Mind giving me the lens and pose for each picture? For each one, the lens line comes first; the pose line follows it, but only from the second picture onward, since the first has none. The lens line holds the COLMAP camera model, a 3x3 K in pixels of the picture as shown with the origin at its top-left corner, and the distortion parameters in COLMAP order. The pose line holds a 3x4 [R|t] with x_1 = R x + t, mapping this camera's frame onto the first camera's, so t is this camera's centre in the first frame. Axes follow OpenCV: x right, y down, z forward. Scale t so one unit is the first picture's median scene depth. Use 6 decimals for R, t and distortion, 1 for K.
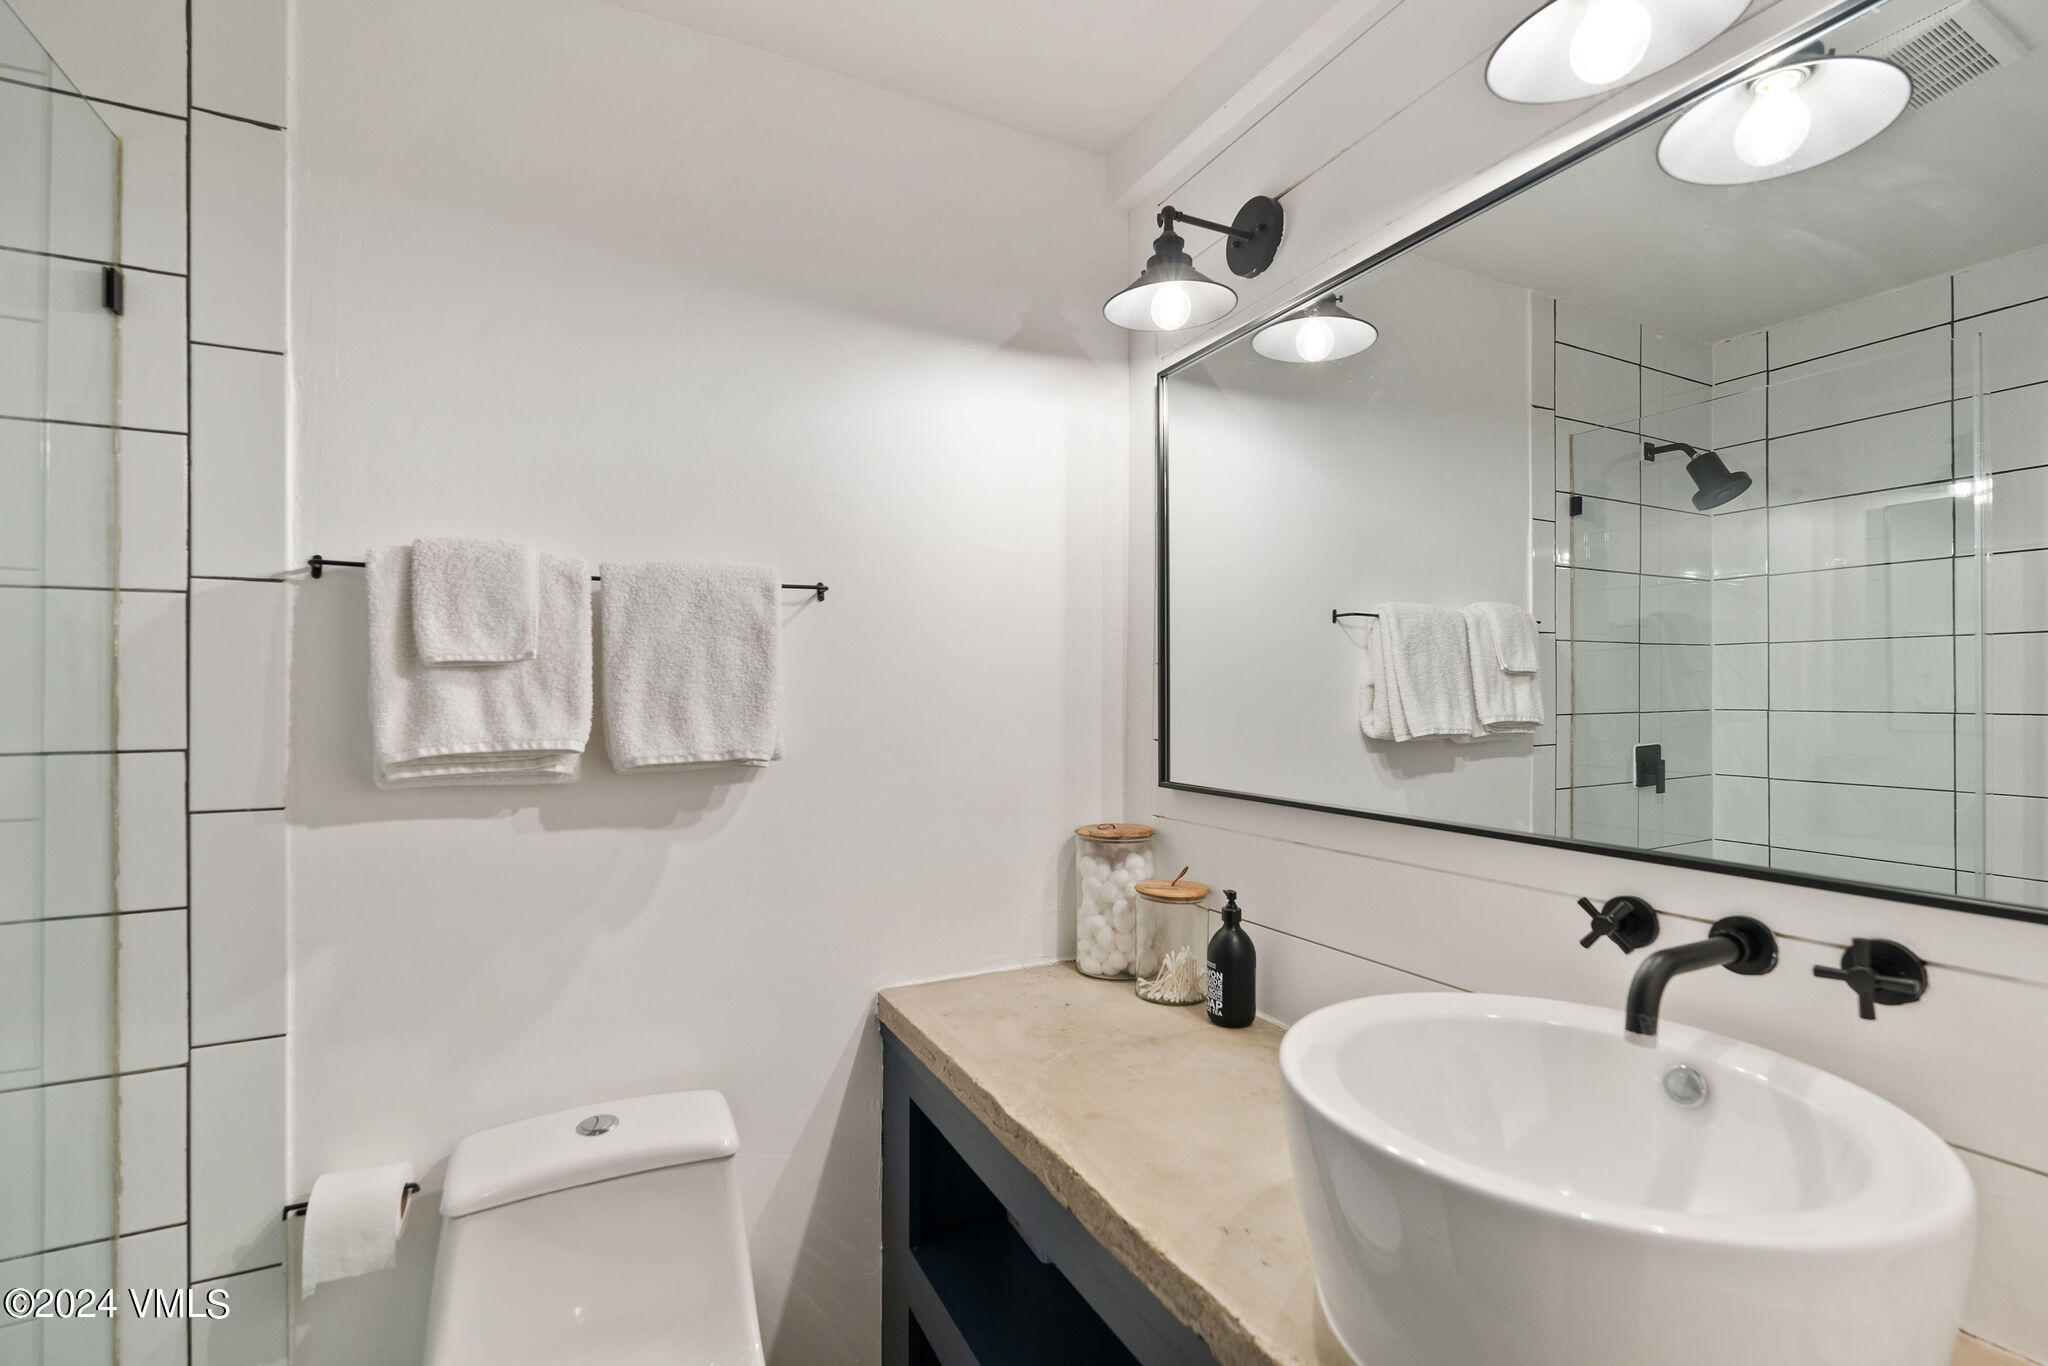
lens RADIAL K [[922.2, 0, 1024.0], [0, 922.2, 683.0], [0, 0, 1]] dist [0.000499, -0.000349]
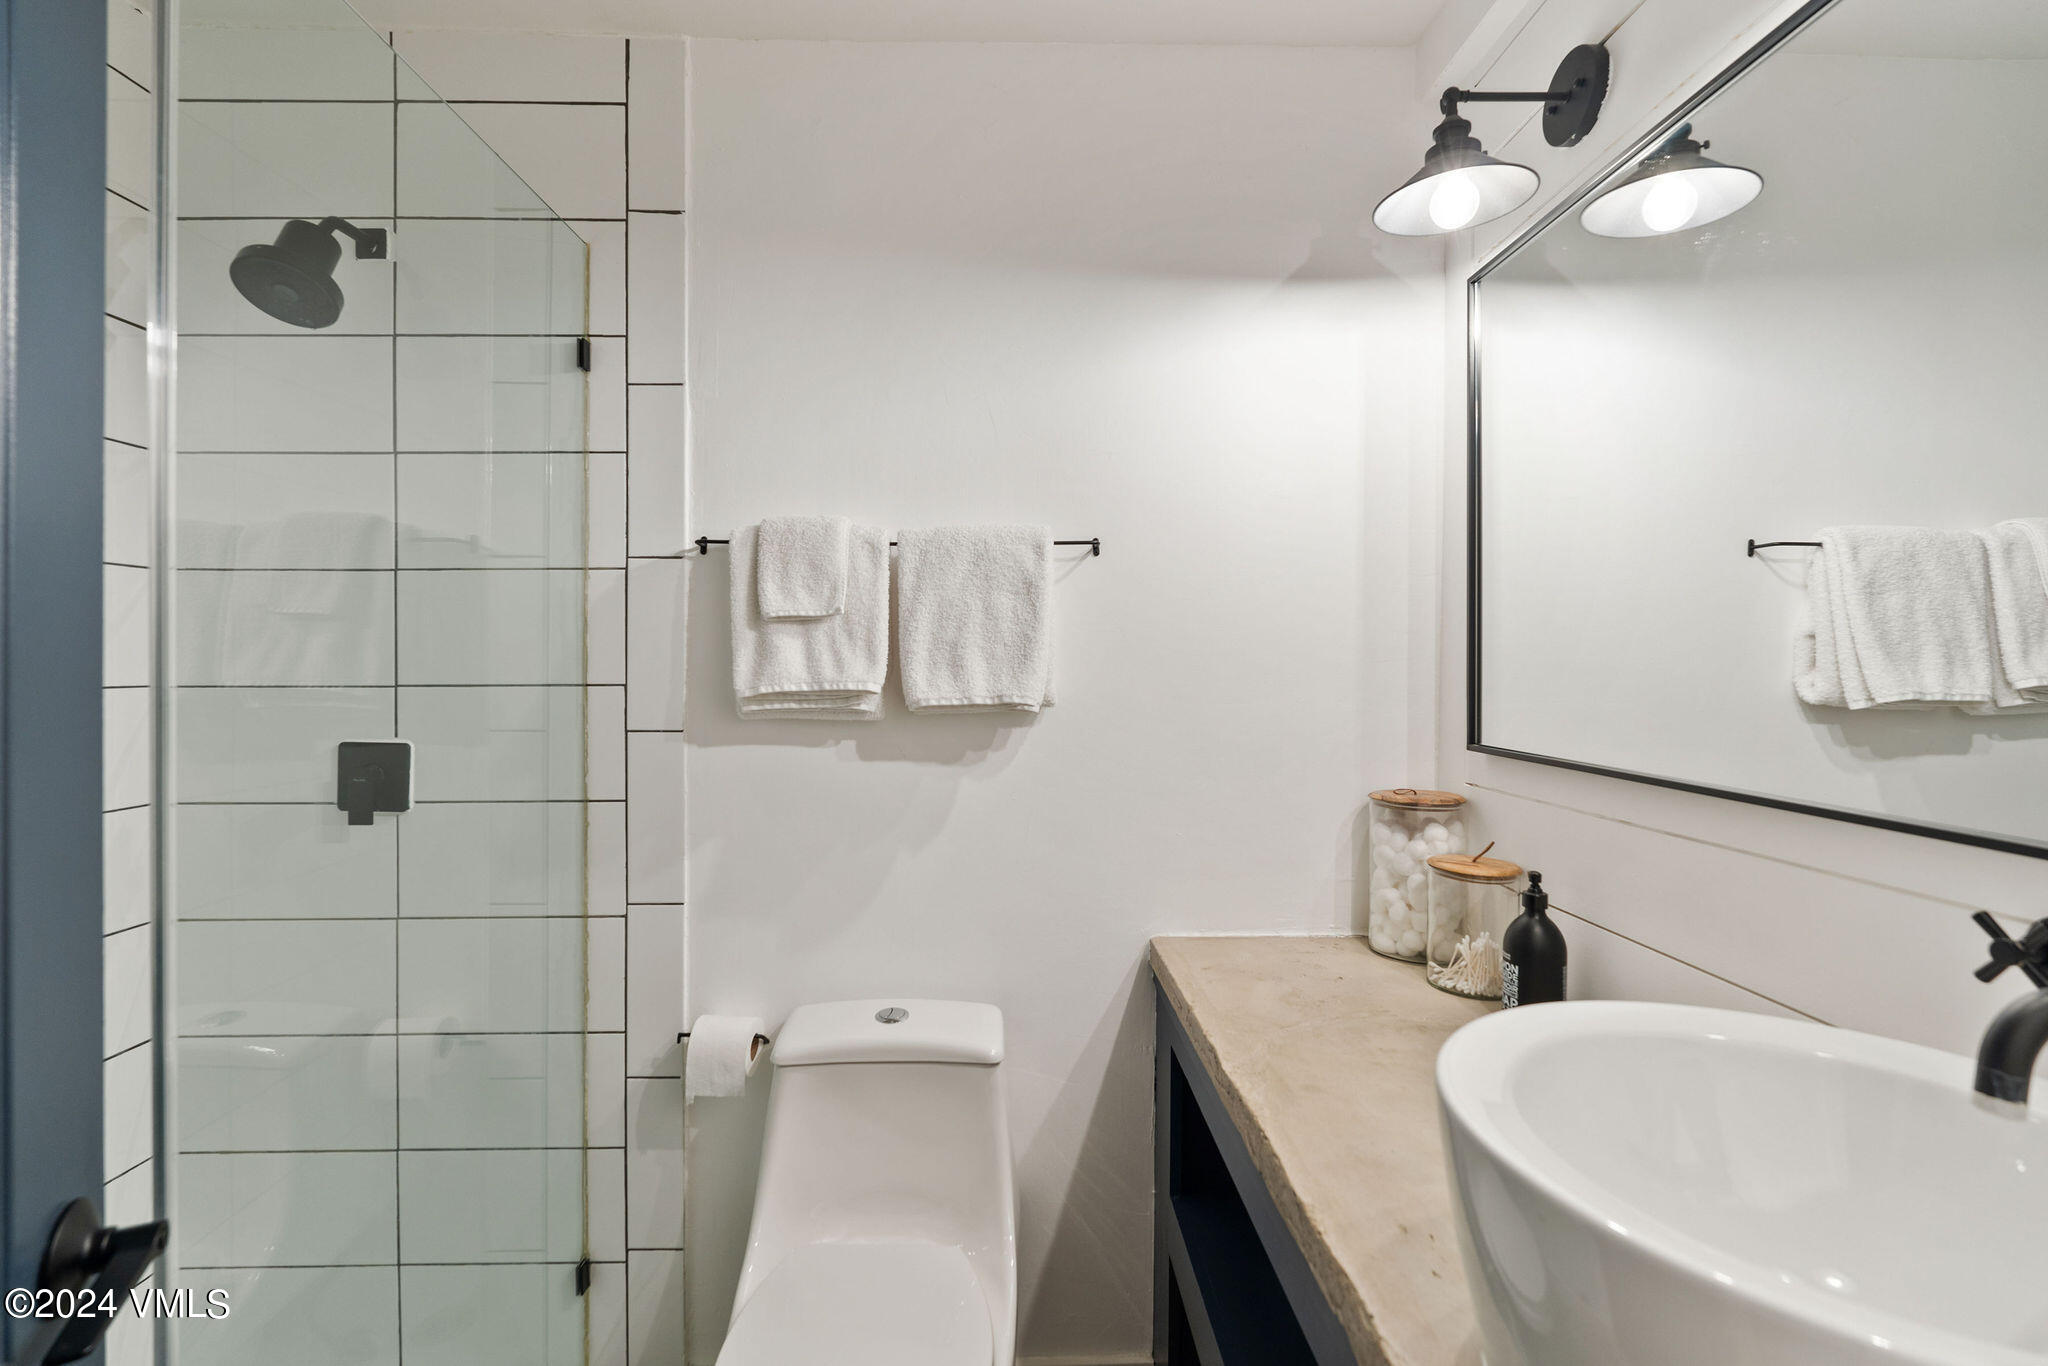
lens RADIAL K [[933.8, 0, 1017.6], [0, 933.8, 653.0], [0, 0, 1]] dist [0.001662, 0.000165]
pose [[0.898252, -0.001472, -0.439479, 0.193638], [0.002408, 0.999996, 0.001573, 0.022392], [0.439475, -0.002471, 0.898252, 0.015986]]
